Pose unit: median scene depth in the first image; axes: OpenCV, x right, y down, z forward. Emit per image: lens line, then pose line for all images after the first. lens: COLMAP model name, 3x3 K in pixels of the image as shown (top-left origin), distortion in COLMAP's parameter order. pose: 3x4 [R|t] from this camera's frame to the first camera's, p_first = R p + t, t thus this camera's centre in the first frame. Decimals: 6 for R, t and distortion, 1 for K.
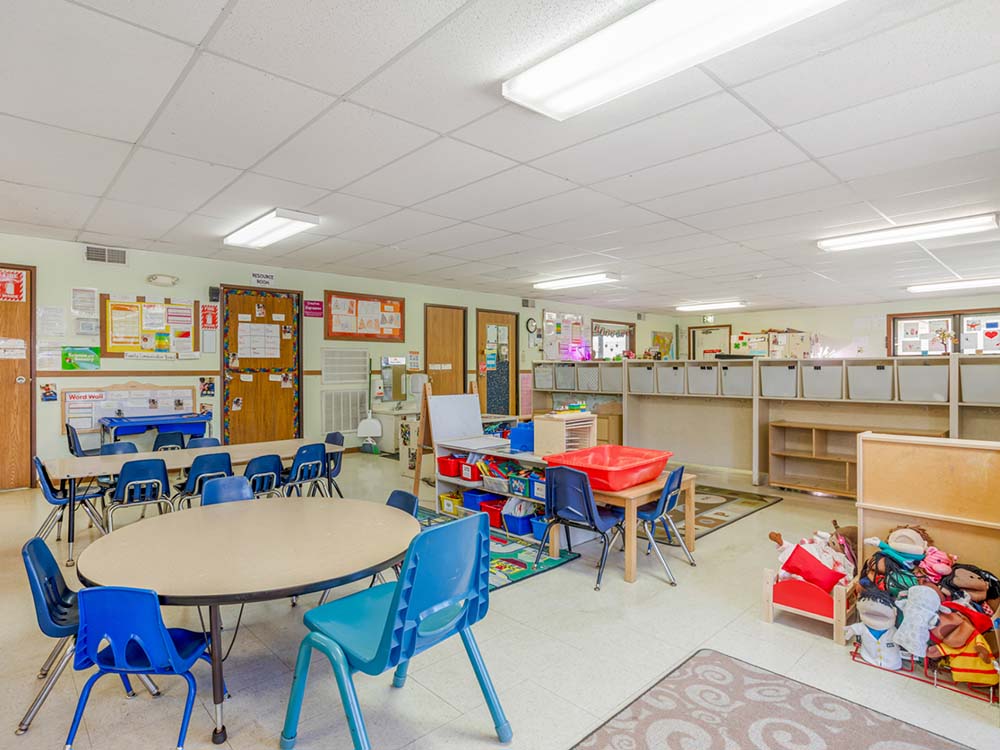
lens RADIAL K [[549.3, 0, 503.4], [0, 549.3, 372.5], [0, 0, 1]] dist [-0.005798, -0.000274]
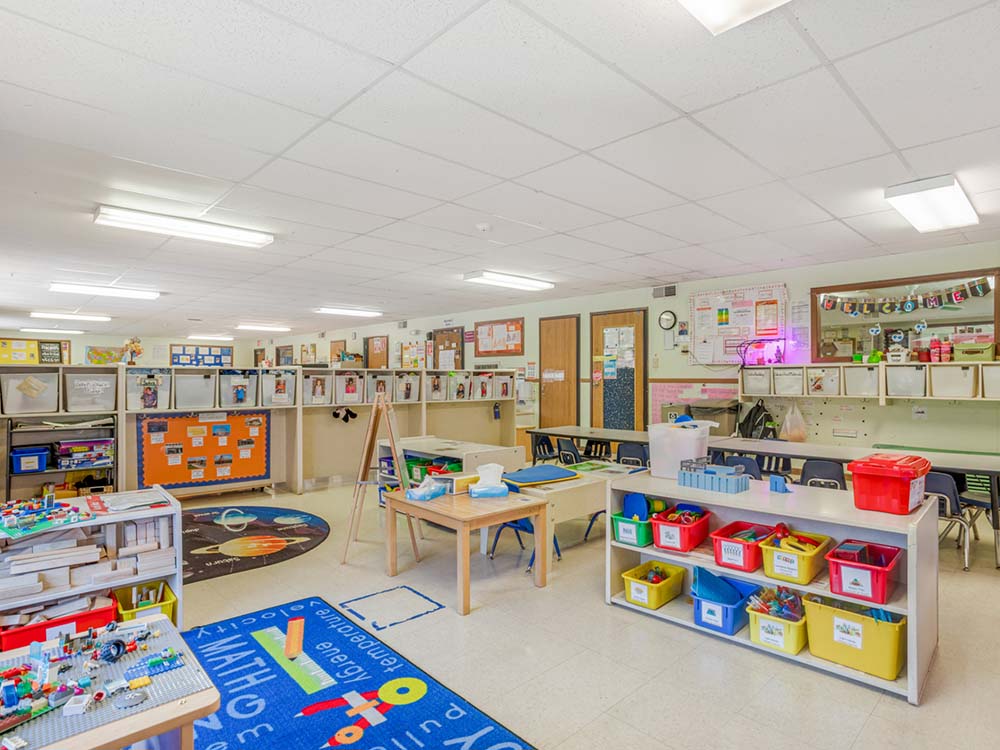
lens RADIAL K [[549.3, 0, 503.4], [0, 549.3, 375.7], [0, 0, 1]] dist [-0.005798, -0.000274]
pose [[0.006186, -0.002576, -0.999978, 0.954394], [-0.006193, 0.999977, -0.002614, -0.006559], [0.999962, 0.006209, 0.006170, 0.910292]]
